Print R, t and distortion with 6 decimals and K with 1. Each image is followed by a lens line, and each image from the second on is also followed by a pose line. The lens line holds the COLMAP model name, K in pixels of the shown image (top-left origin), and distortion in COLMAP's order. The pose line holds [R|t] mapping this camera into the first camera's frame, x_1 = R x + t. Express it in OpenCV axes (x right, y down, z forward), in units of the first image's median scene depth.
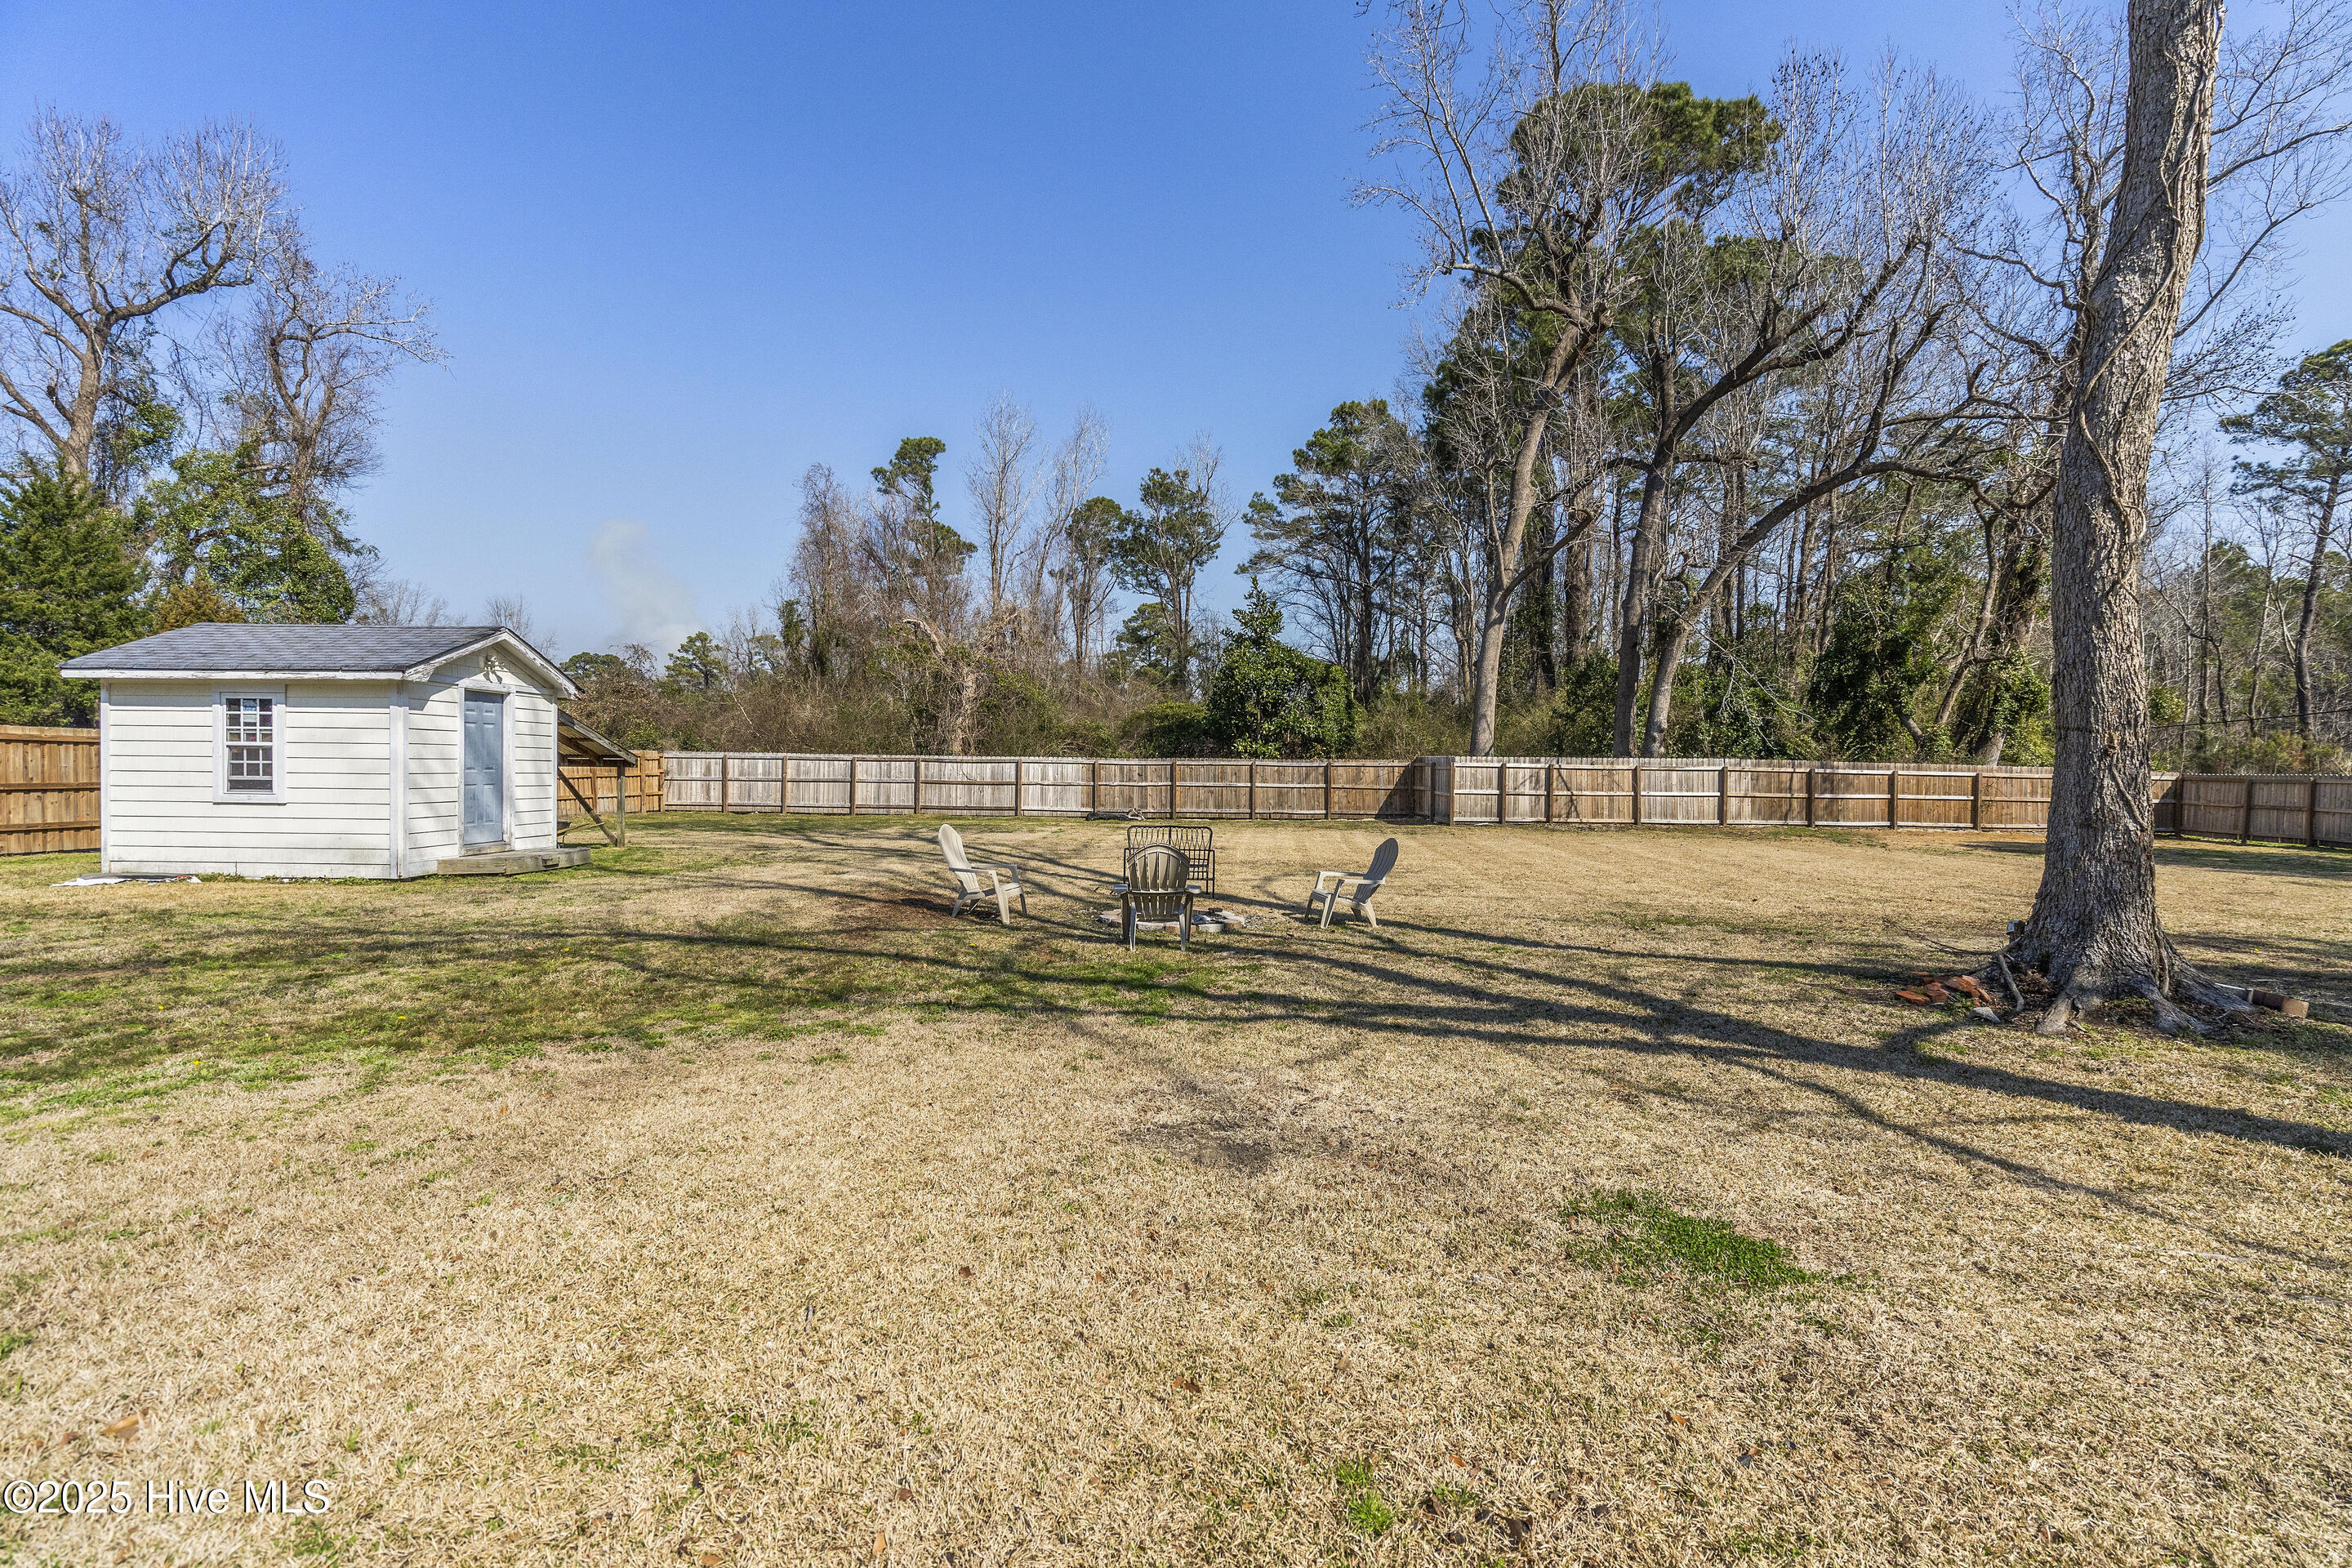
lens RADIAL K [[1071.9, 0, 1166.4], [0, 1071.9, 771.2], [0, 0, 1]] dist [-0.004368, 0.000028]
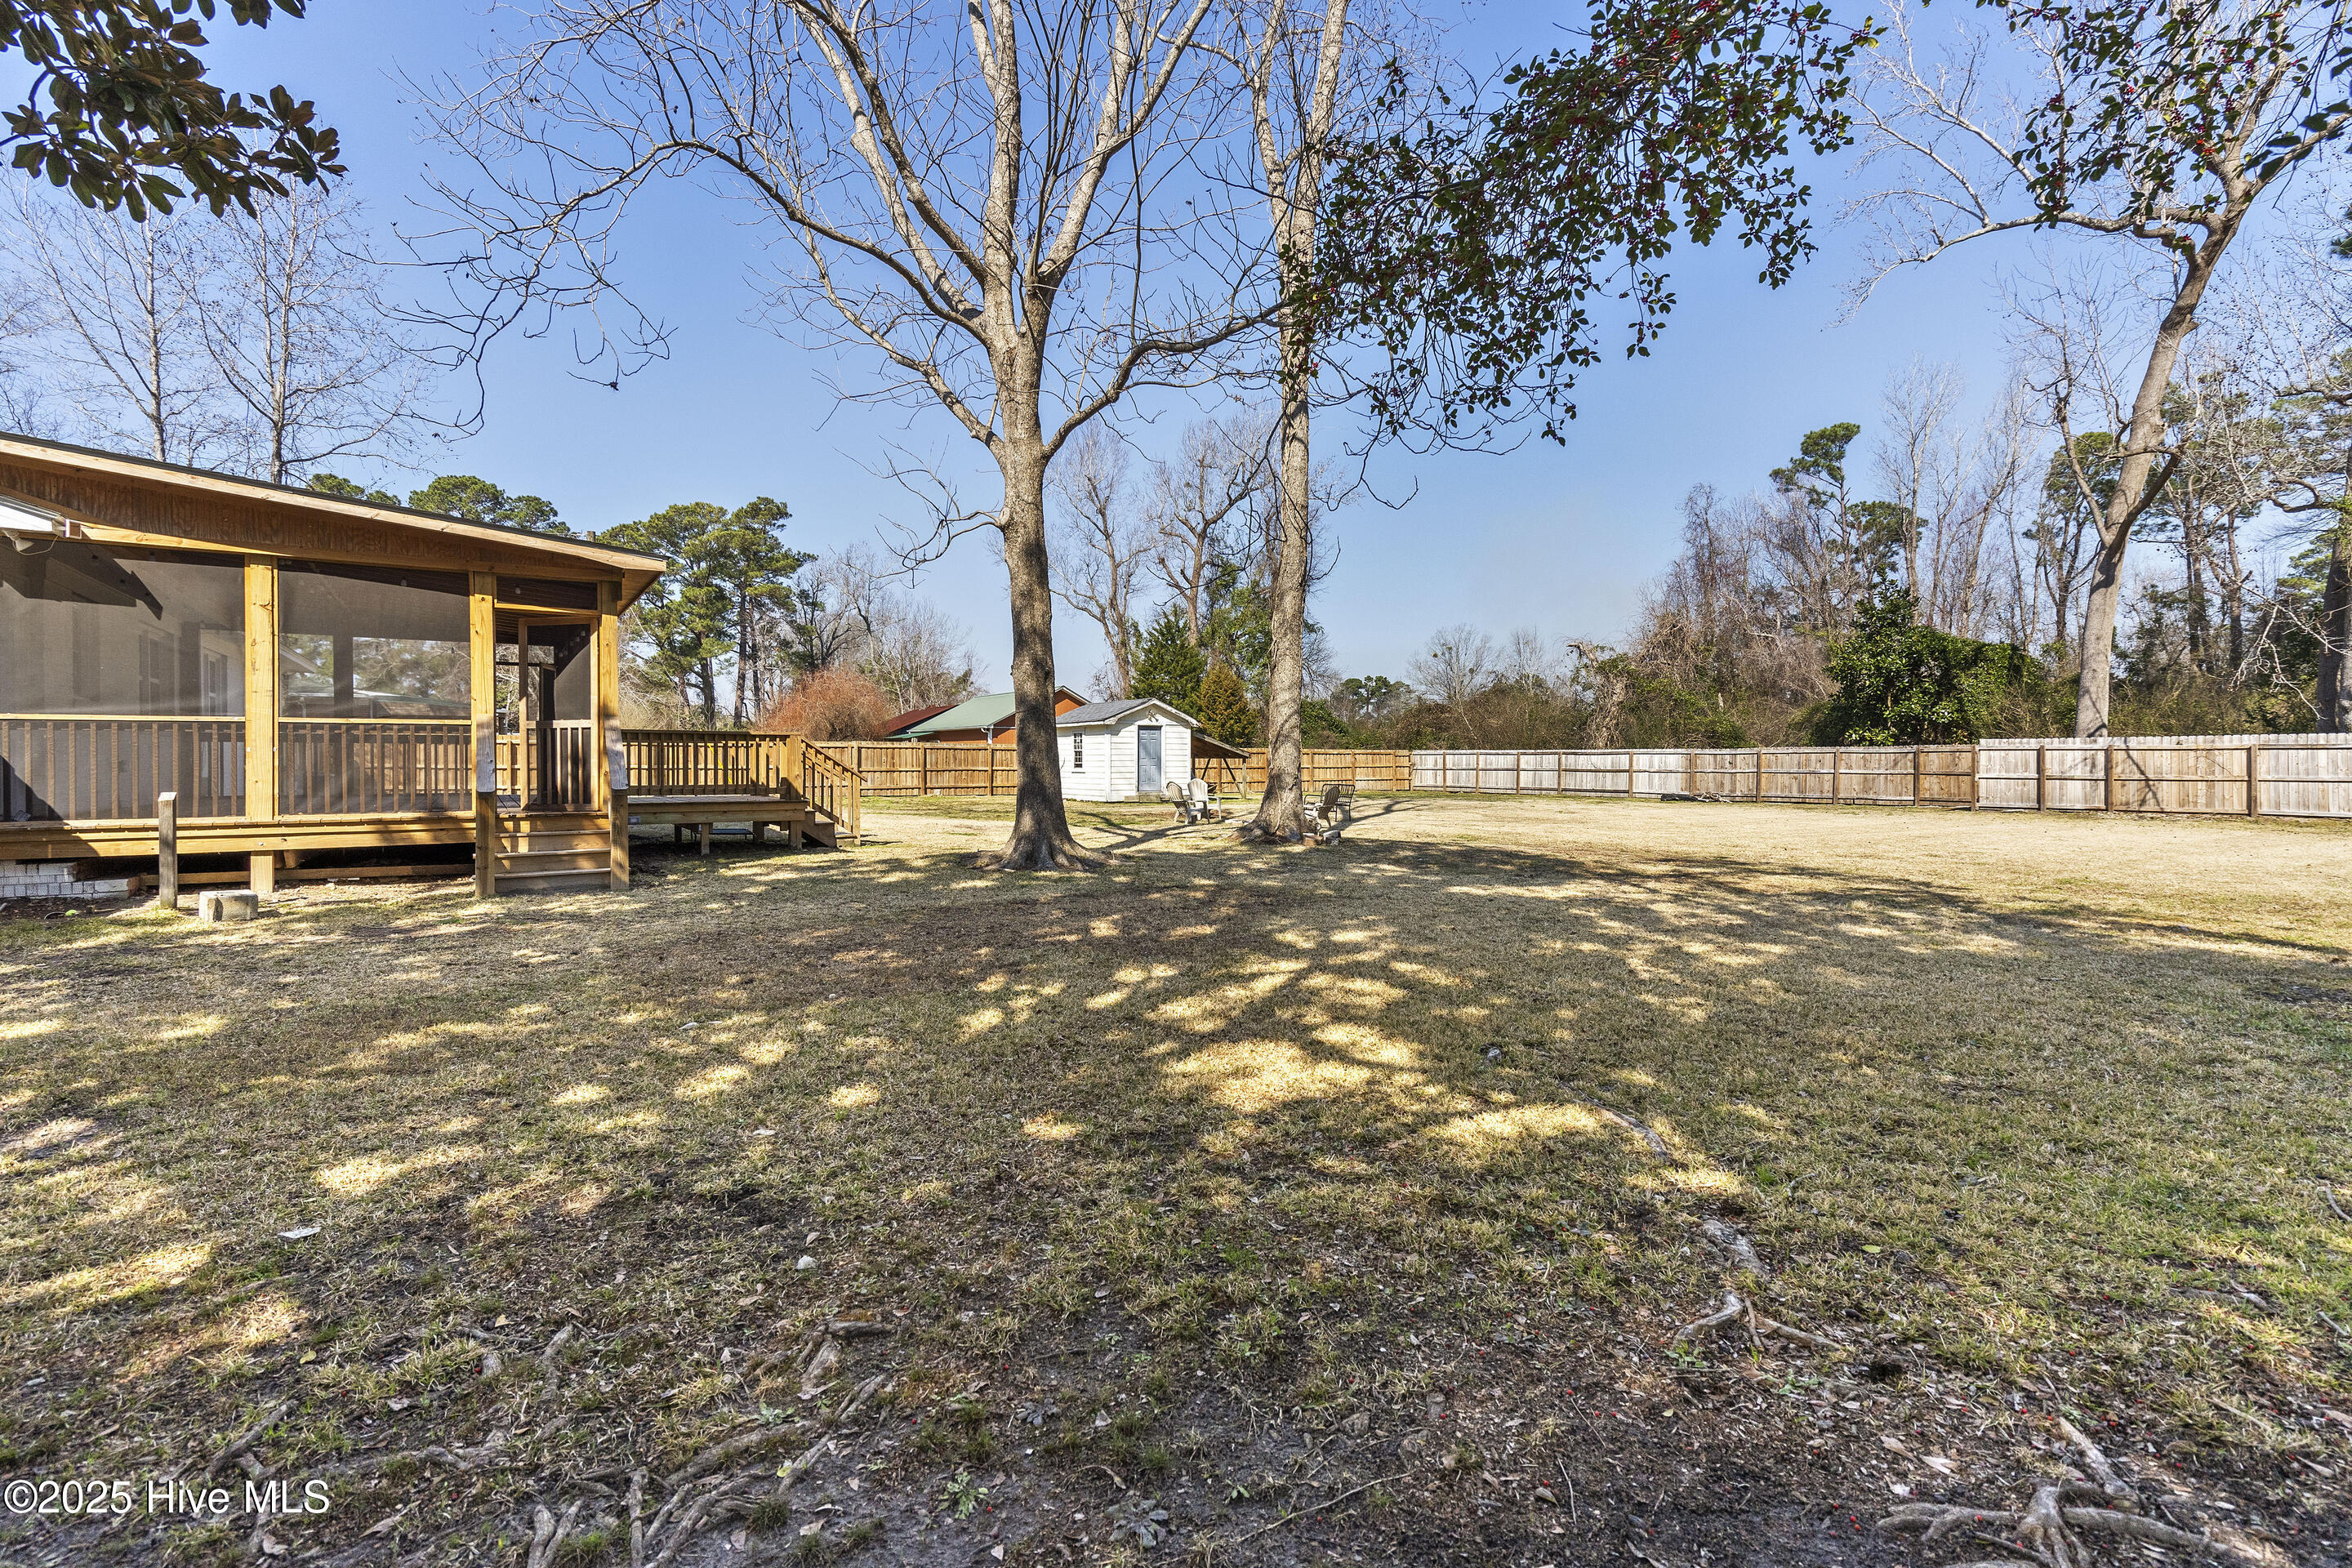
lens RADIAL K [[1071.9, 0, 1168.1], [0, 1071.9, 772.2], [0, 0, 1]] dist [-0.004368, 0.000028]
pose [[0.565206, -0.003433, -0.824943, 0.576704], [0.002740, 0.999994, -0.002284, 0.014403], [0.824946, -0.000969, 0.565211, -0.133723]]
